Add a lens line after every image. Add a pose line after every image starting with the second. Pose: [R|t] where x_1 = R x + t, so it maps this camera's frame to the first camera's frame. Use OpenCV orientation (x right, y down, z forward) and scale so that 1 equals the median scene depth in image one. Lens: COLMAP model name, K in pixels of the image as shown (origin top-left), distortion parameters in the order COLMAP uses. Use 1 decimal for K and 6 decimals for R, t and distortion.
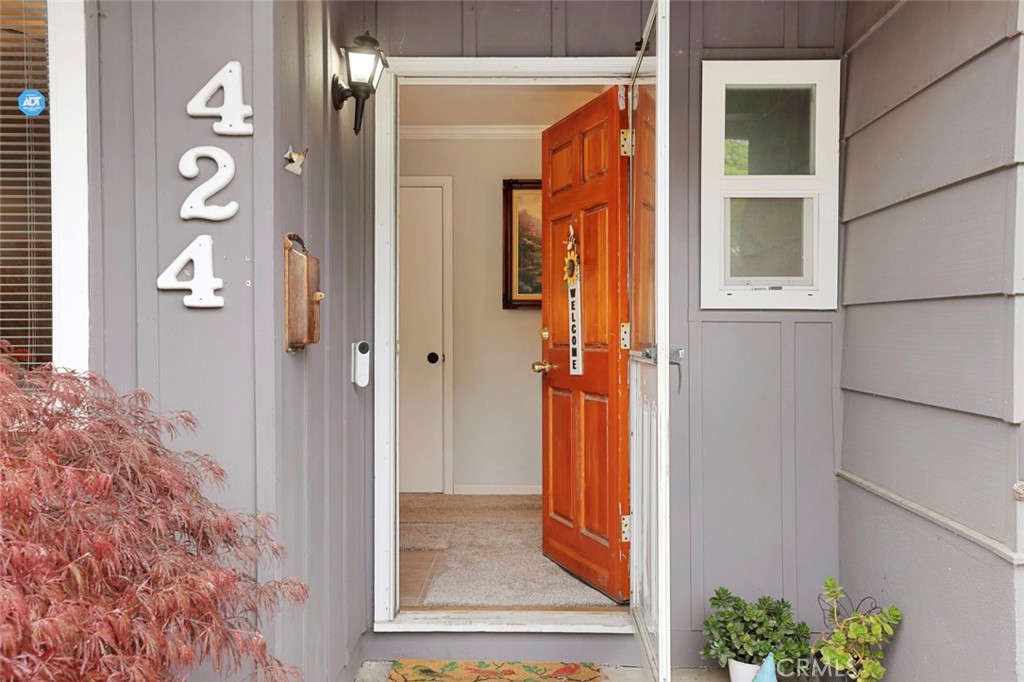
lens RADIAL K [[991.9, 0, 511.7], [0, 991.9, 340.3], [0, 0, 1]] dist [0.007242, 0.000000]
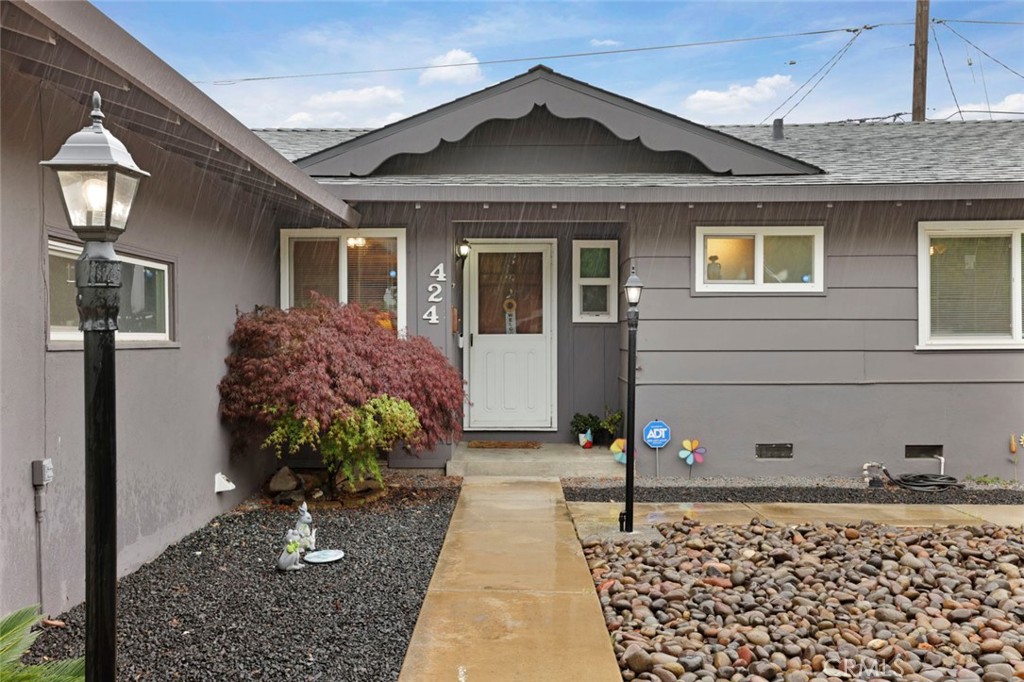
lens RADIAL K [[991.9, 0, 516.9], [0, 991.9, 339.9], [0, 0, 1]] dist [0.007242, 0.000000]
pose [[0.999959, -0.002052, 0.008875, -0.004211], [0.002123, 0.999966, -0.008020, 0.050079], [-0.008858, 0.008038, 0.999928, -2.258291]]
